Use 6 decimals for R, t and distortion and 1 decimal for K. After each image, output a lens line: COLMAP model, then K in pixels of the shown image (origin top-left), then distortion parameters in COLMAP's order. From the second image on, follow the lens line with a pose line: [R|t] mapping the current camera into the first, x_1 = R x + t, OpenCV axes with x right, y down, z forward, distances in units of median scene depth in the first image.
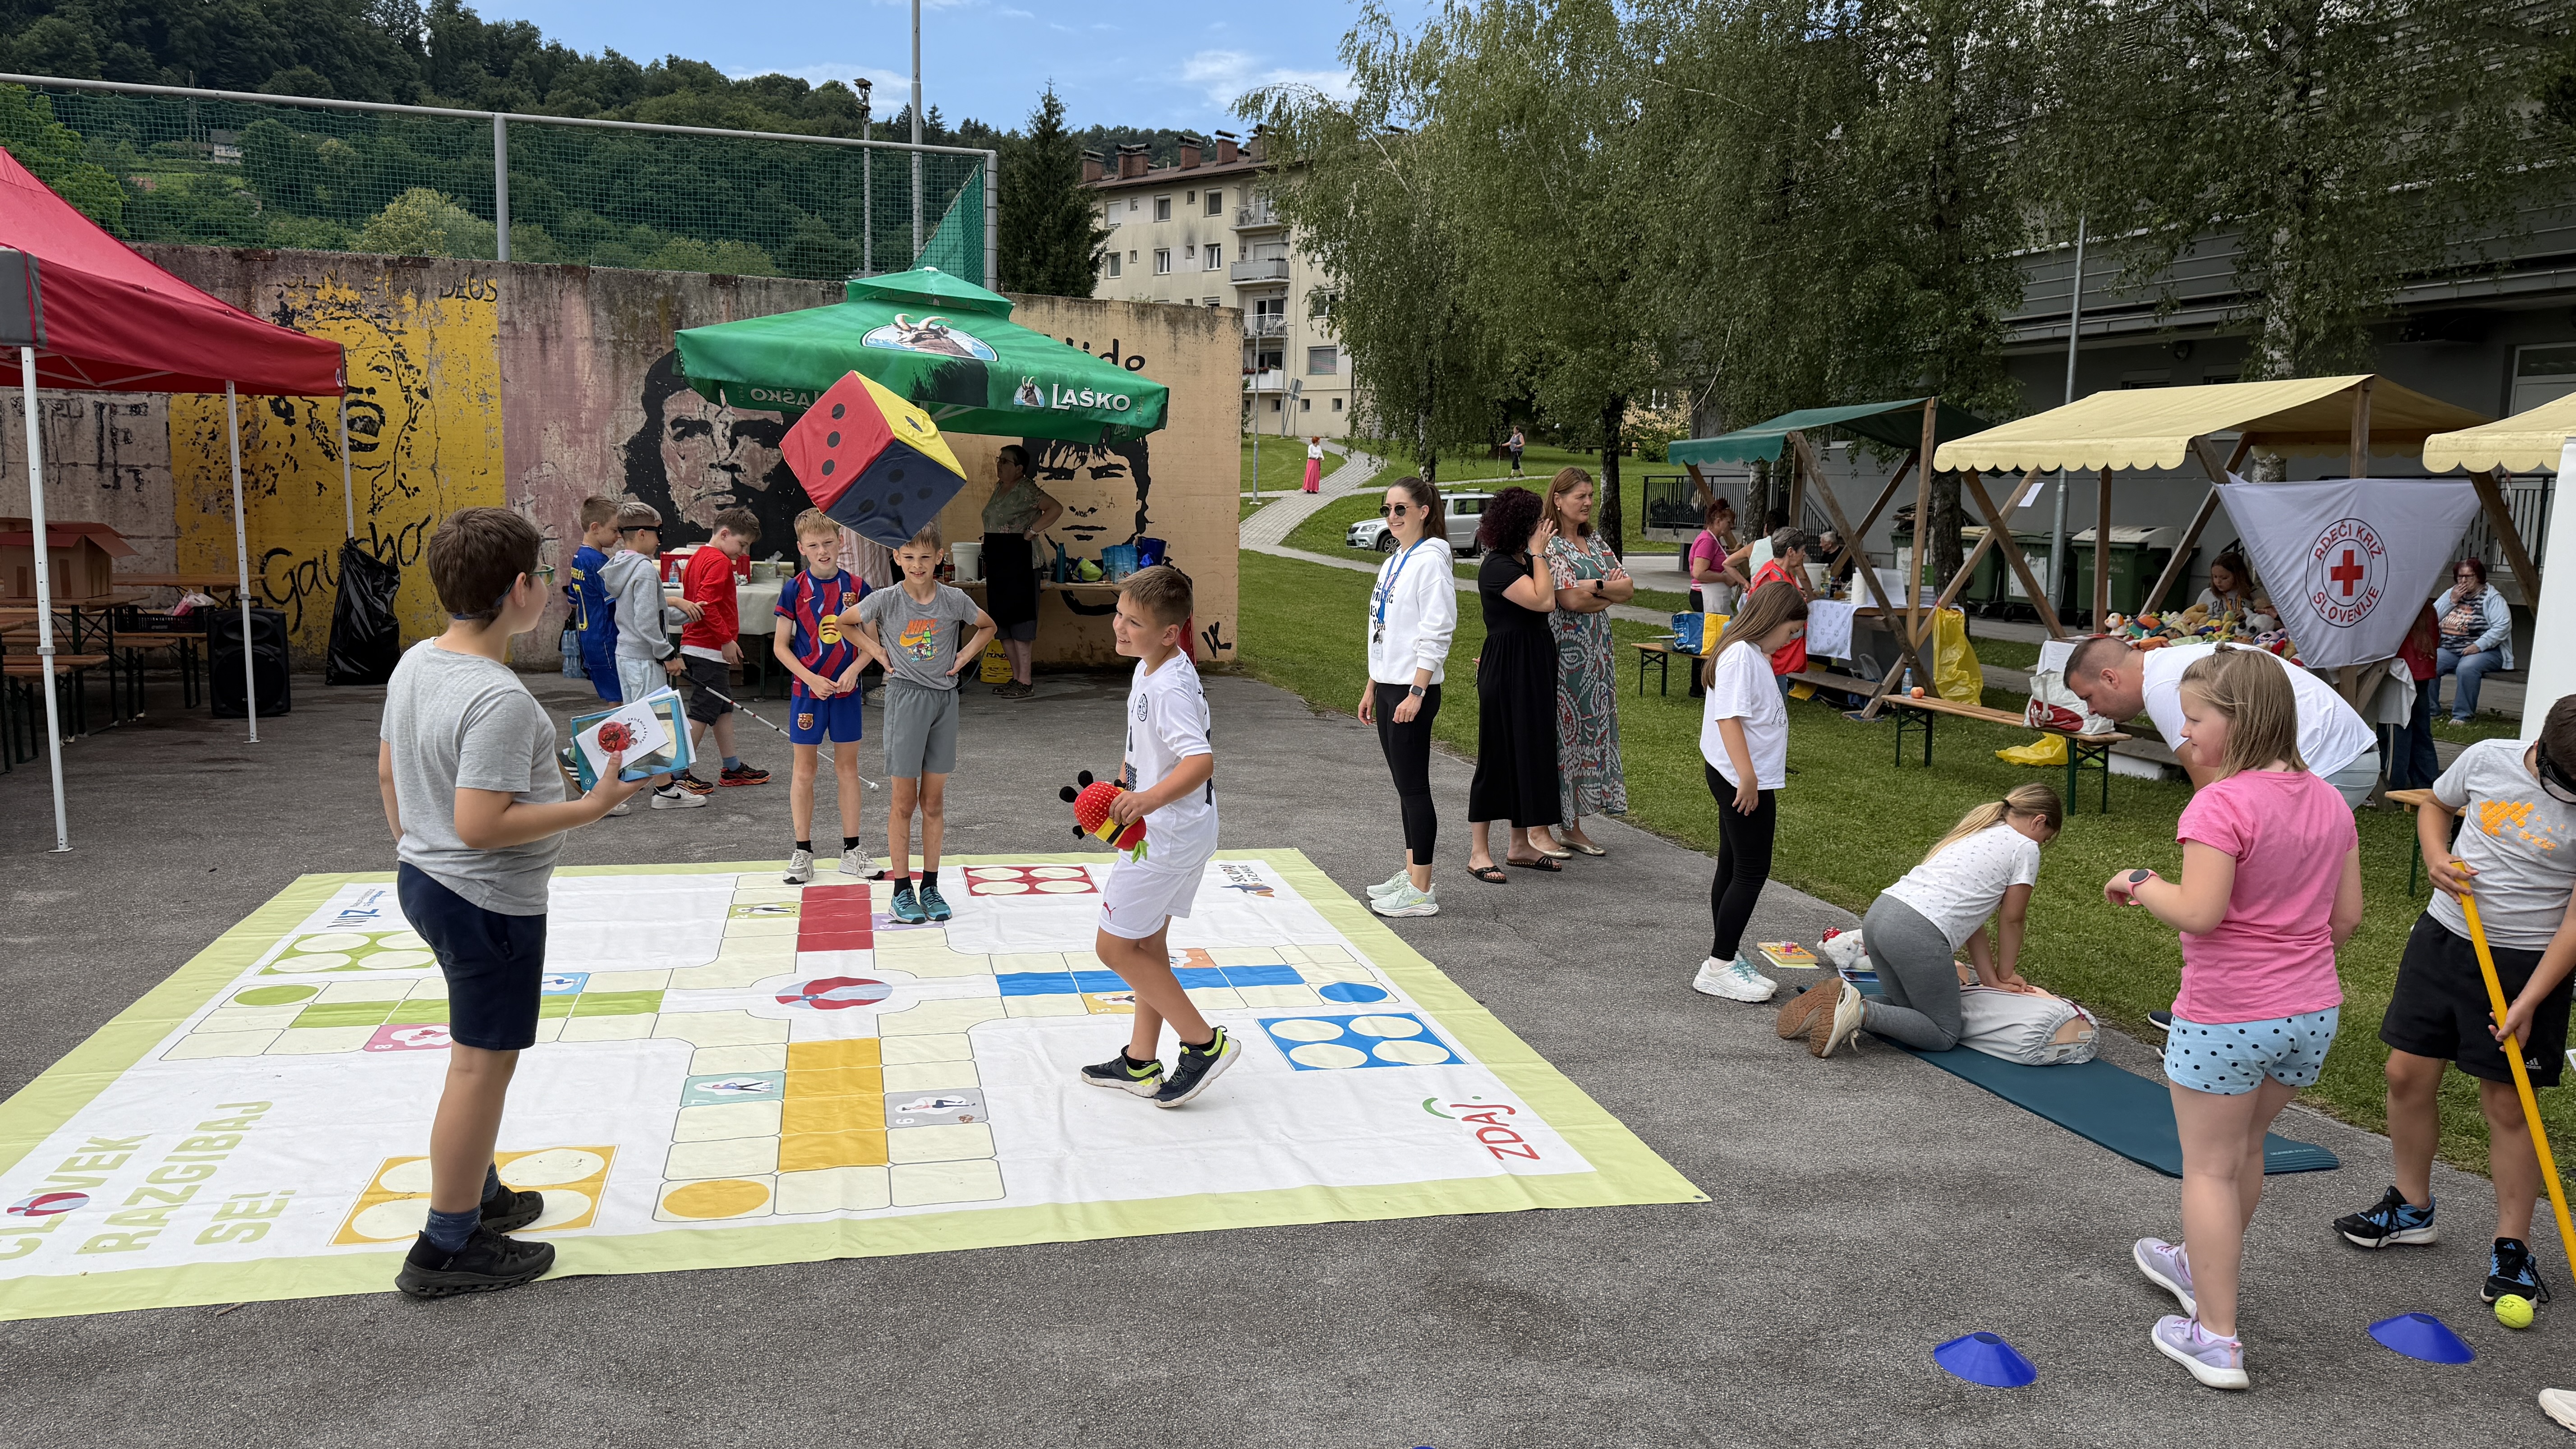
lens RADIAL K [[1825.7, 0, 1286.5], [0, 1825.7, 719.7], [0, 0, 1]] dist [0.033357, -0.031266]
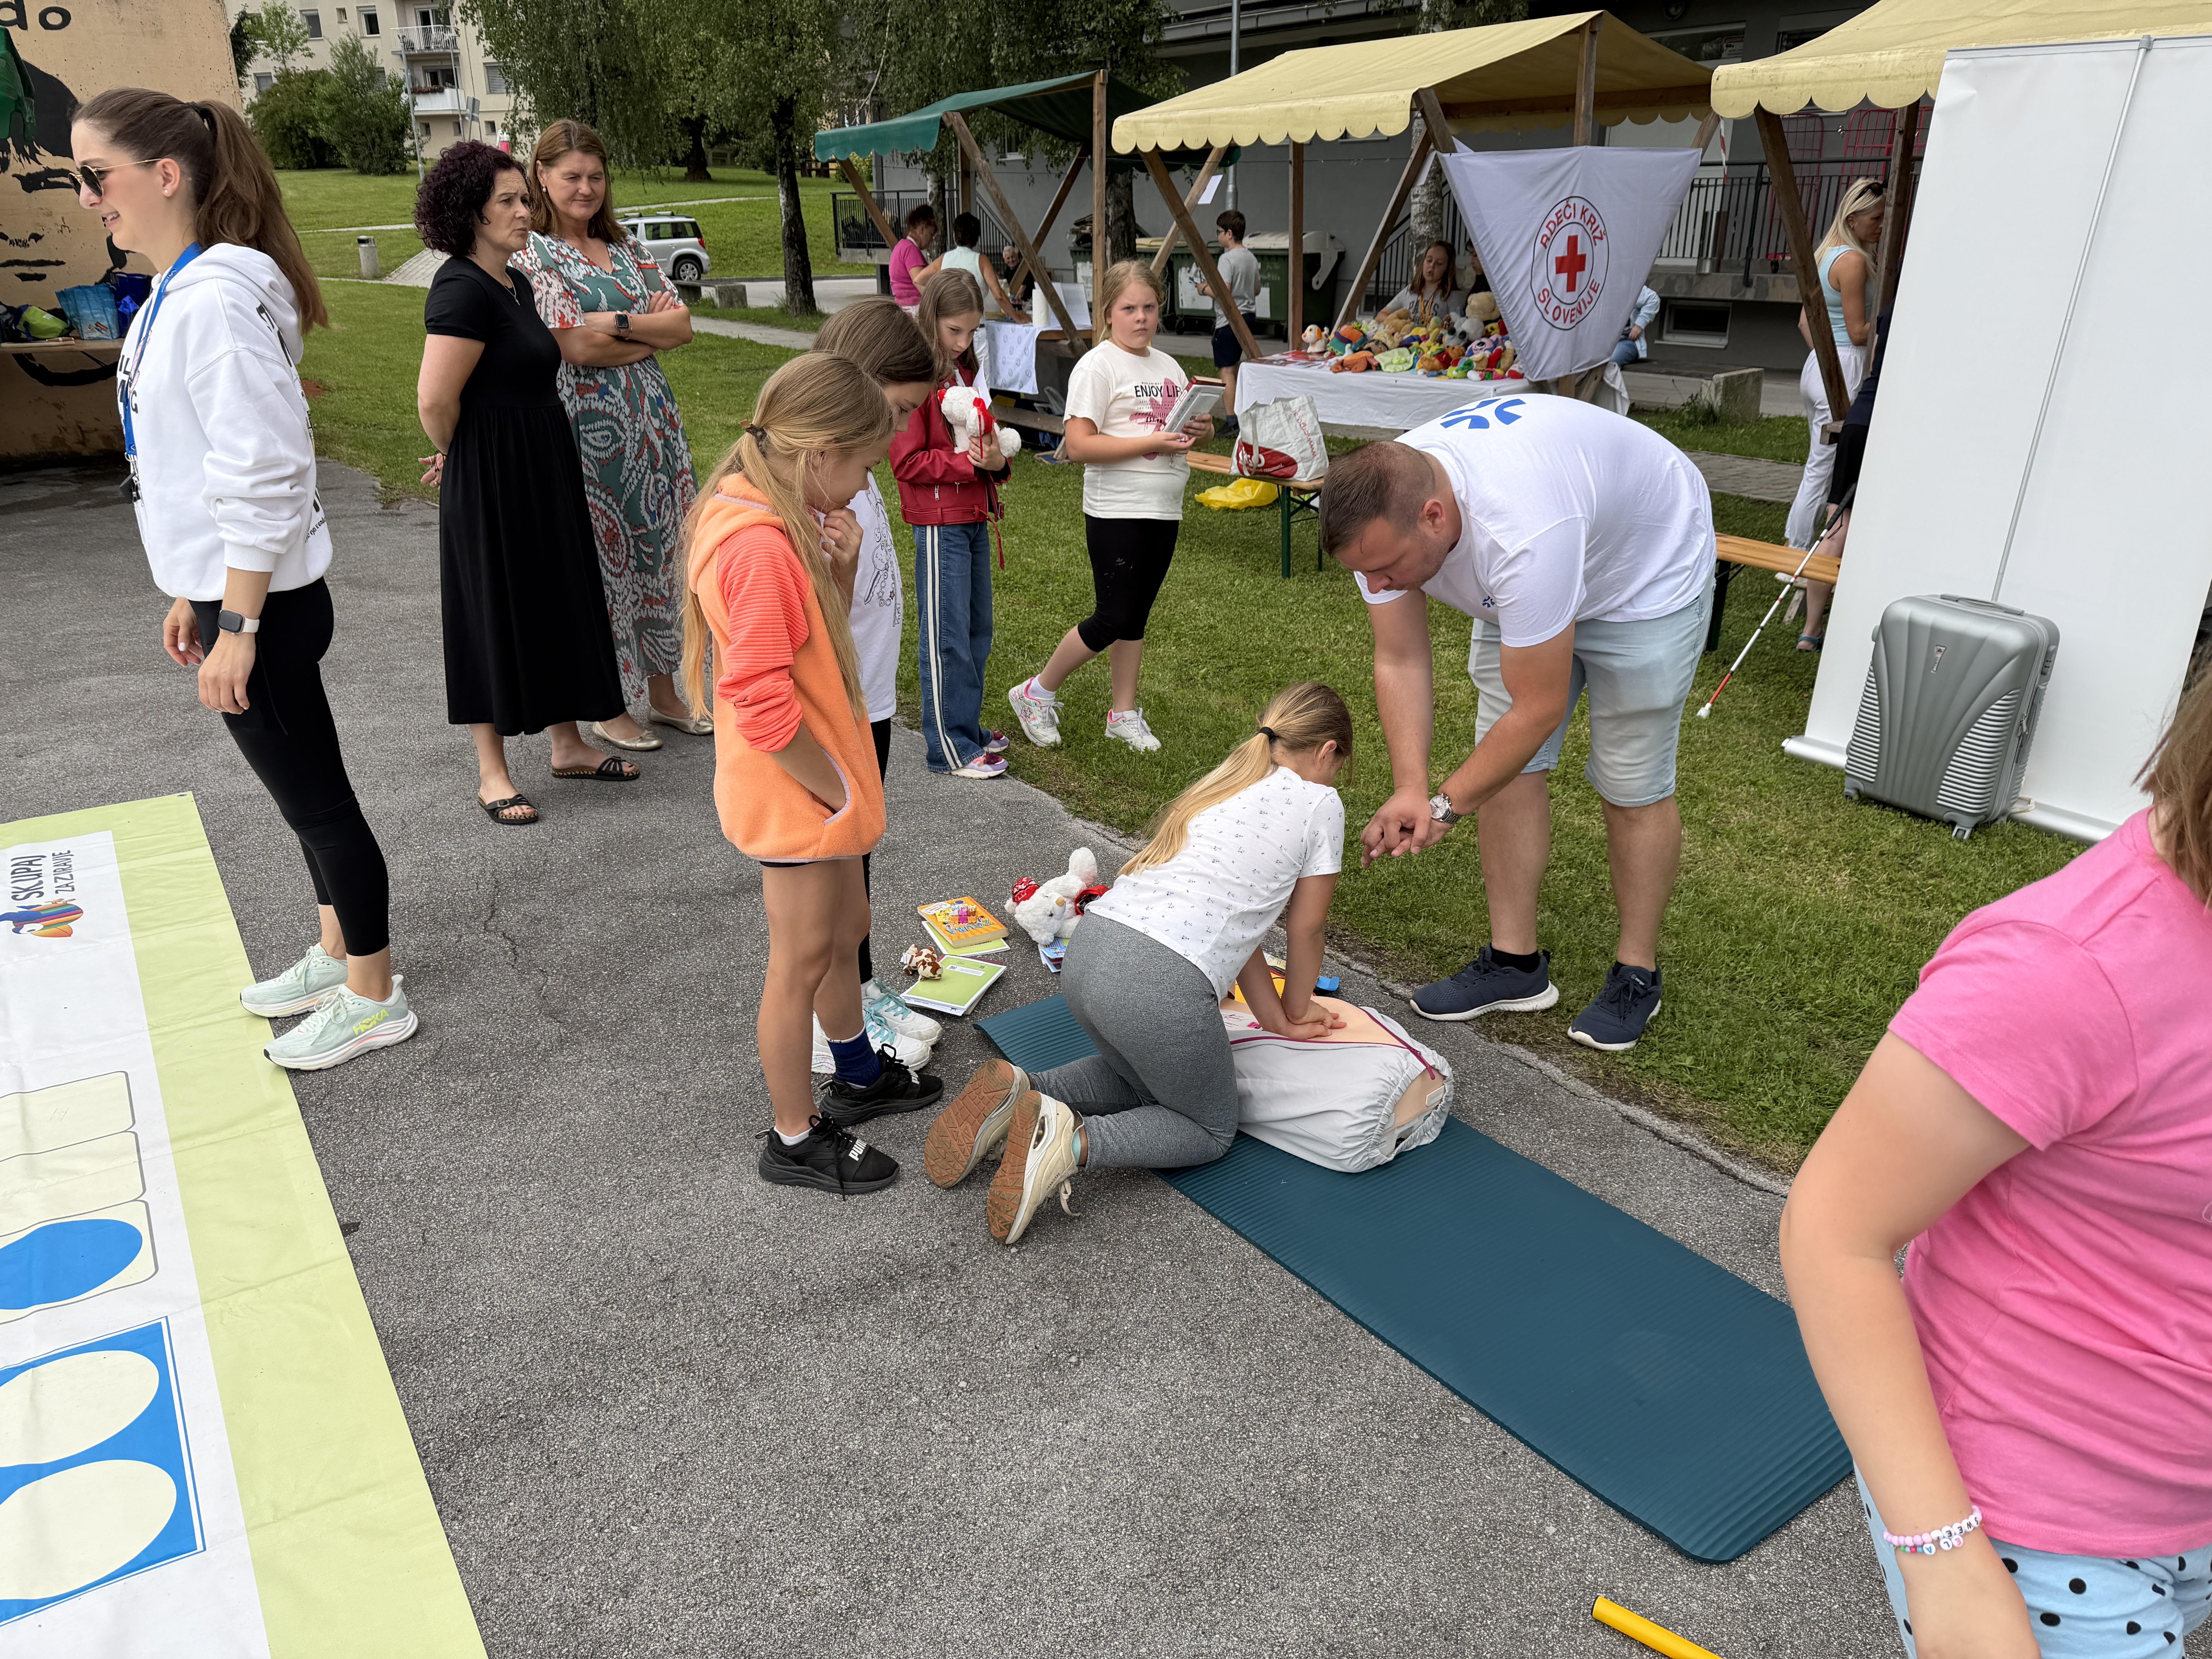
lens RADIAL K [[1563.2, 0, 1098.7], [0, 1563.2, 828.1], [0, 0, 1]] dist [0.040994, -0.036207]
pose [[0.944324, -0.144836, 0.295423, 0.081254], [0.068965, 0.965084, 0.252699, -0.019350], [-0.321708, -0.218256, 0.921341, 0.244444]]
